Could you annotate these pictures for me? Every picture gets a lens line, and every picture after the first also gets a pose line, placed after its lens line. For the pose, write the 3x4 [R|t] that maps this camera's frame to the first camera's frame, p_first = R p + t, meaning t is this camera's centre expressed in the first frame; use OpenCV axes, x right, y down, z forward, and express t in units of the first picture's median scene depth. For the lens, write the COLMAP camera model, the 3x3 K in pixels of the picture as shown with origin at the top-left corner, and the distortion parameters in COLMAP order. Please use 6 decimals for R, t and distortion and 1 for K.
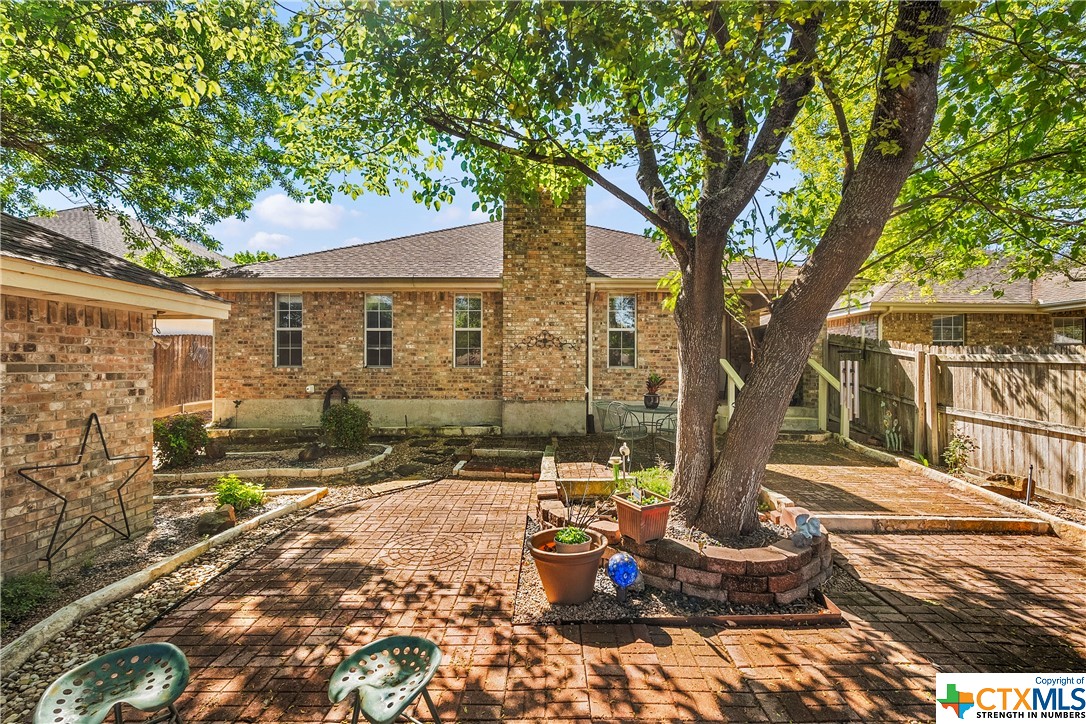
lens RADIAL K [[497.2, 0, 533.9], [0, 497.2, 362.2], [0, 0, 1]] dist [0.000305, -0.000453]
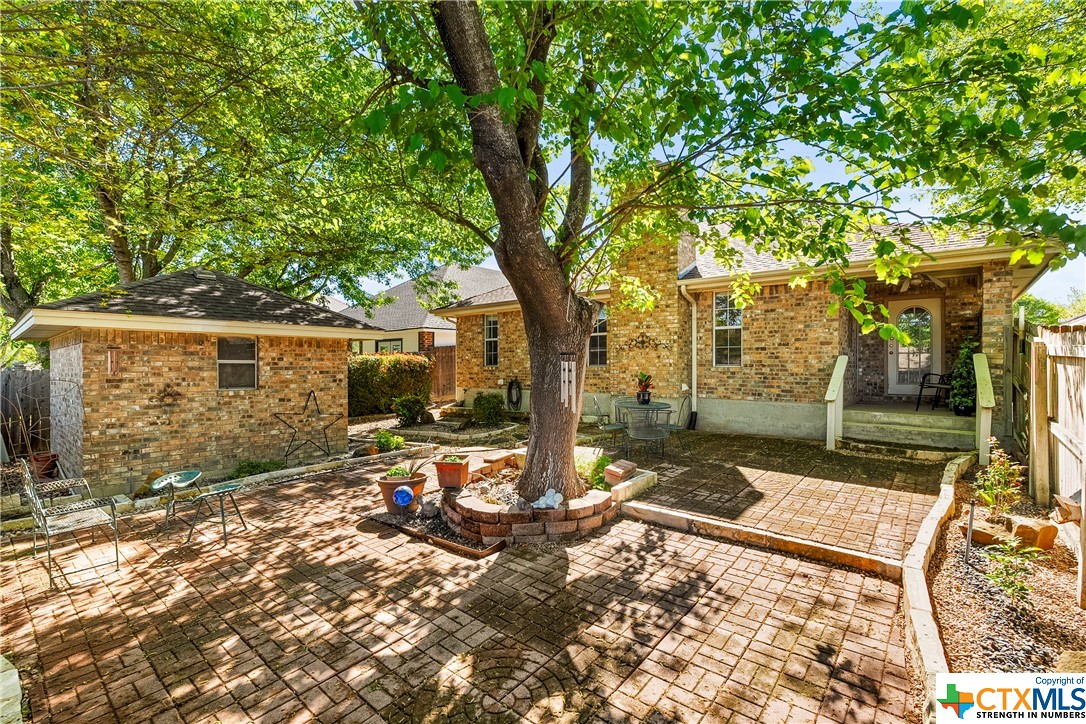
lens RADIAL K [[466.6, 0, 537.9], [0, 466.6, 366.6], [0, 0, 1]] dist [0.001617, 0.000163]
pose [[0.780628, -0.002838, -0.624989, 0.893922], [0.011389, 0.999888, 0.009684, -0.002201], [0.624892, -0.014678, 0.780573, 0.073572]]
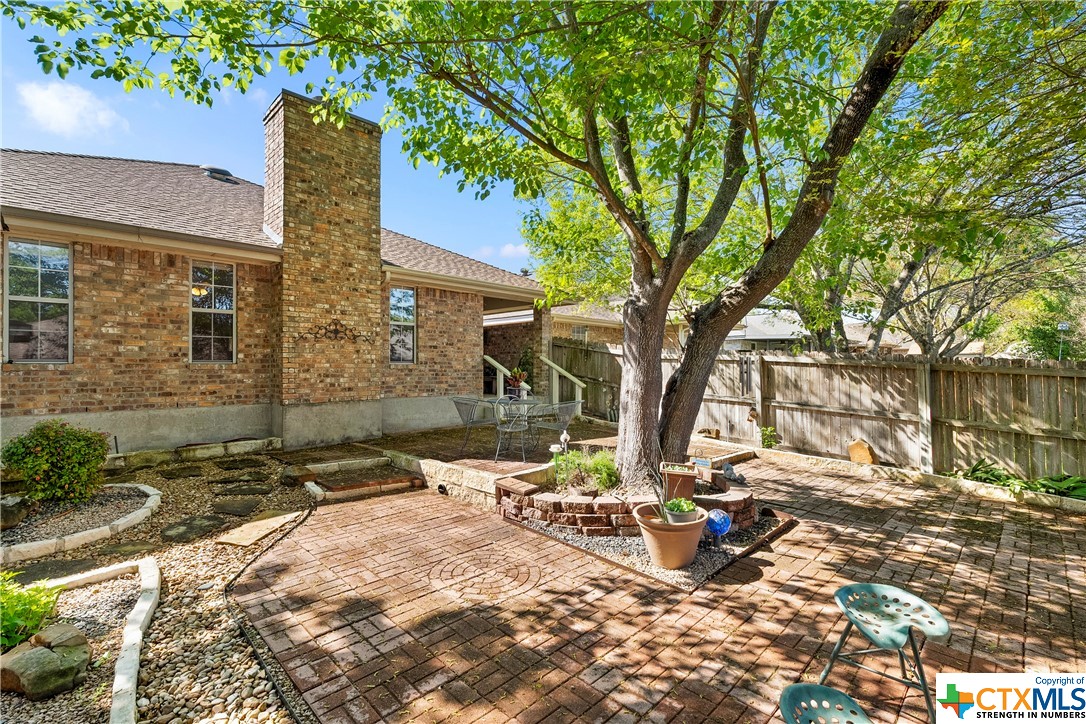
lens RADIAL K [[497.2, 0, 533.9], [0, 497.2, 362.2], [0, 0, 1]] dist [0.000305, -0.000453]
pose [[0.693887, 0.001943, 0.720081, -0.653035], [-0.006919, 0.999968, 0.003969, 0.006747], [-0.720051, -0.007736, 0.693878, 0.292310]]
